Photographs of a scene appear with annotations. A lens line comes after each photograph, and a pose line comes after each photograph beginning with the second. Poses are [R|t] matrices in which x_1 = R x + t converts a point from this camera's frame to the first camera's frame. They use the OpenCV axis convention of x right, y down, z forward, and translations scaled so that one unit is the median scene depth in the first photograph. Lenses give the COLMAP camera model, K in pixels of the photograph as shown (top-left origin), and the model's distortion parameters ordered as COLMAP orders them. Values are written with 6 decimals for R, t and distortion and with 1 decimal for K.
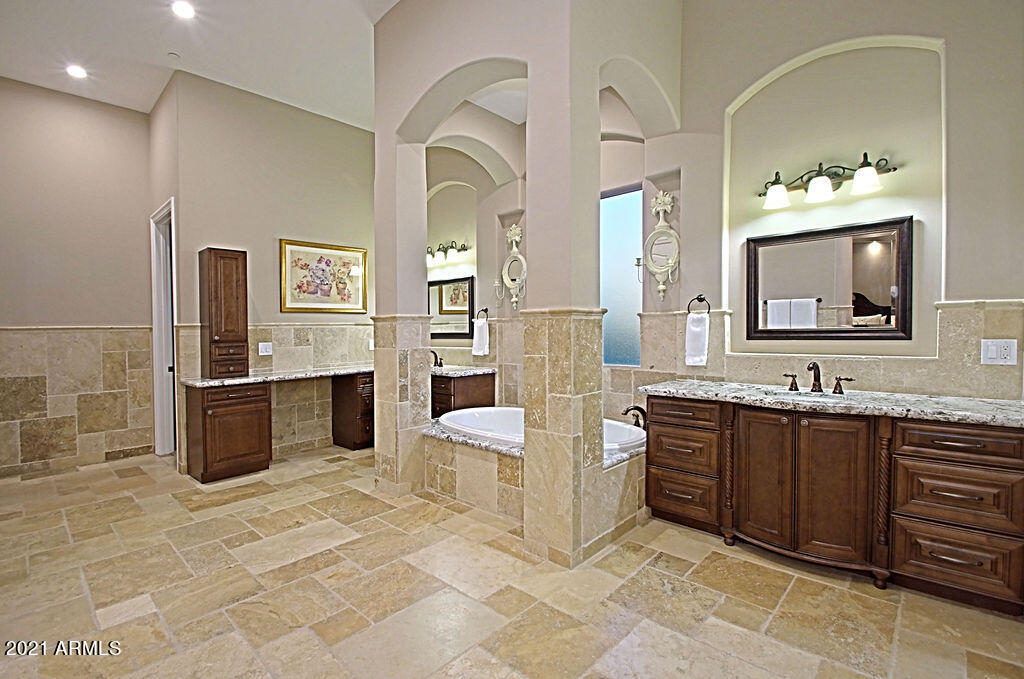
lens RADIAL K [[460.3, 0, 512.0], [0, 460.3, 339.5], [0, 0, 1]] dist [-0.002631, -0.000469]
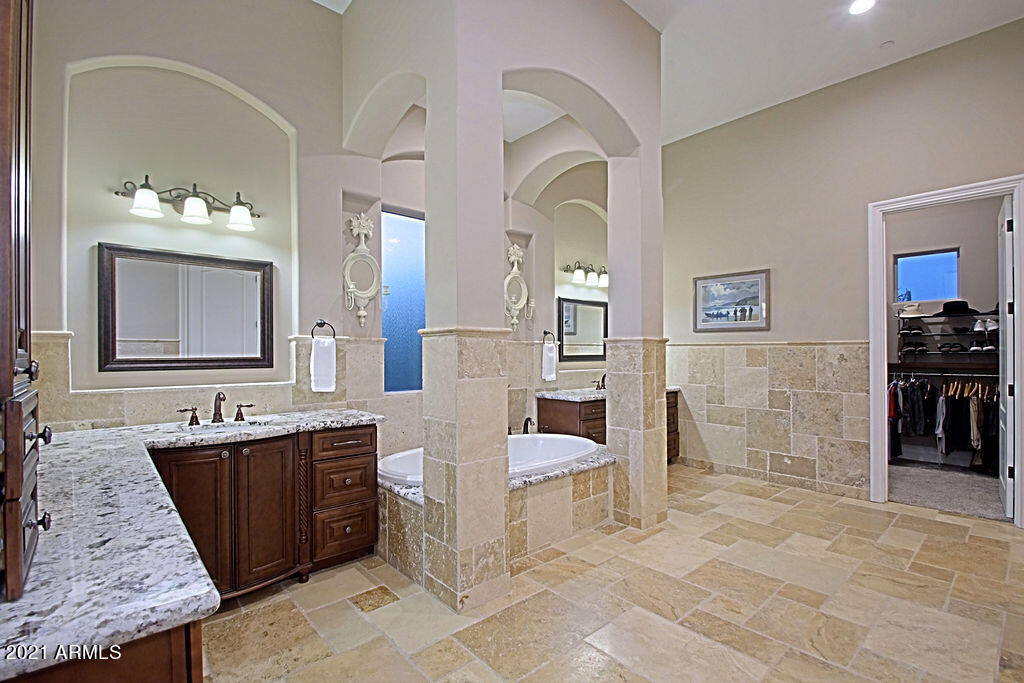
lens RADIAL K [[476.0, 0, 513.2], [0, 476.0, 351.3], [0, 0, 1]] dist [0.038547, -0.000048]
pose [[0.082386, 0.019046, 0.996419, -0.717482], [0.022143, 0.999536, -0.020937, -0.004073], [-0.996355, 0.023788, 0.081926, 0.676771]]
